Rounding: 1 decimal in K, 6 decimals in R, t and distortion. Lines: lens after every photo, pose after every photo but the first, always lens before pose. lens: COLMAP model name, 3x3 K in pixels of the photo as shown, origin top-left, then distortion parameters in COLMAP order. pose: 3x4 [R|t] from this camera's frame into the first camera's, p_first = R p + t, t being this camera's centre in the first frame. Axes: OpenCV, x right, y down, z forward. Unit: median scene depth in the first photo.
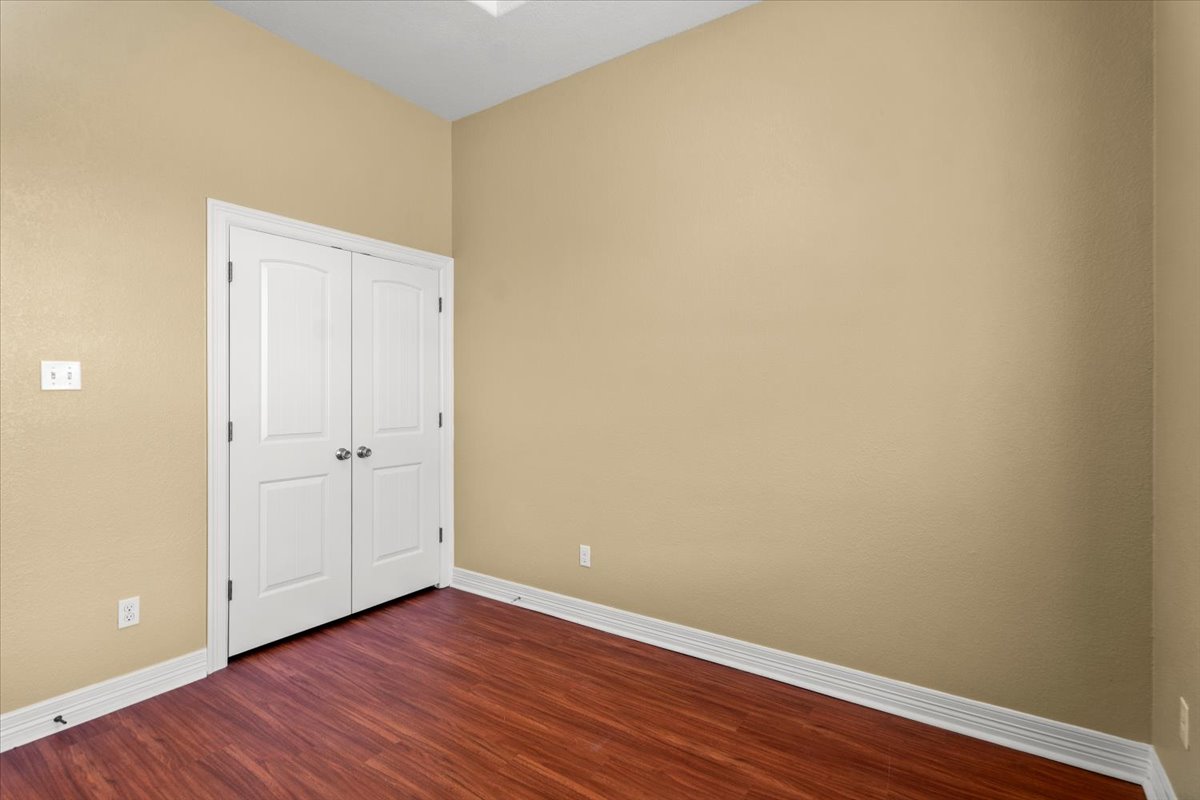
lens RADIAL K [[566.7, 0, 604.4], [0, 566.7, 392.5], [0, 0, 1]] dist [0.003967, -0.000571]
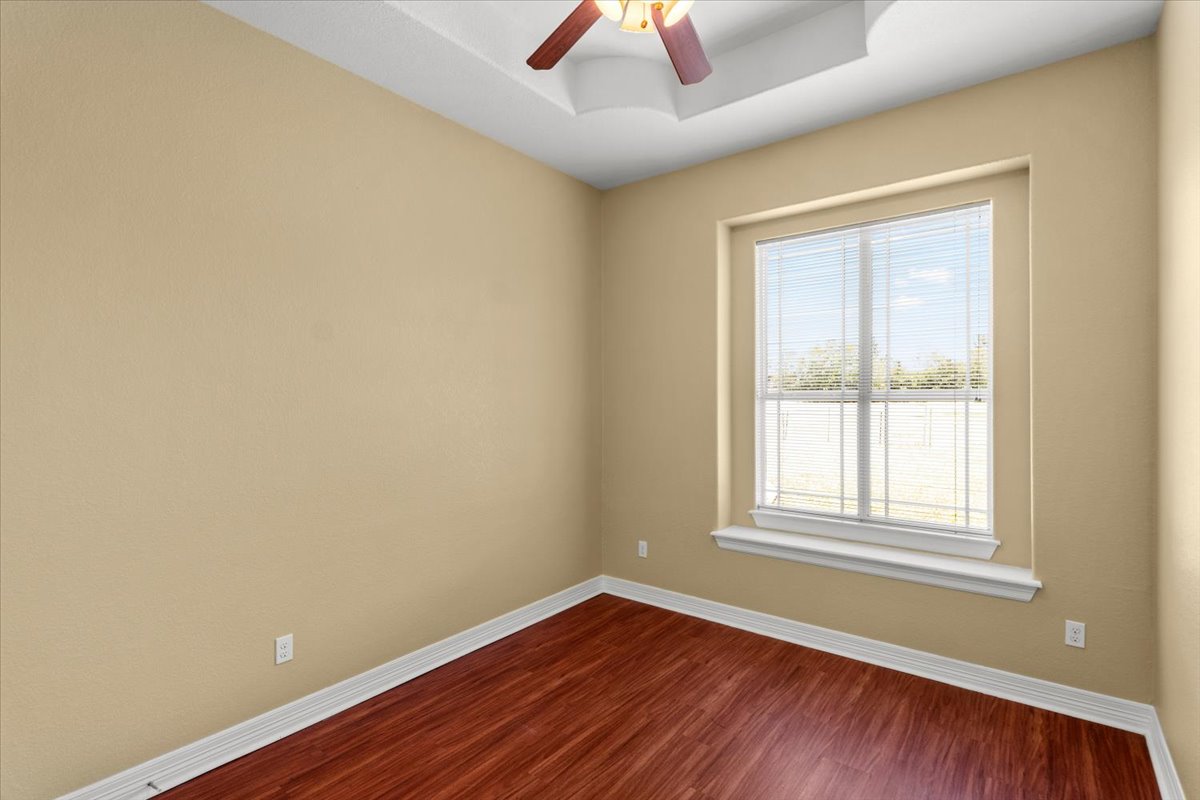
lens RADIAL K [[566.7, 0, 605.9], [0, 566.7, 396.5], [0, 0, 1]] dist [0.003967, -0.000571]
pose [[0.059178, 0.001472, 0.998246, -1.117760], [0.010028, 0.999948, -0.002069, -0.084524], [-0.998197, 0.010133, 0.059160, 0.691992]]
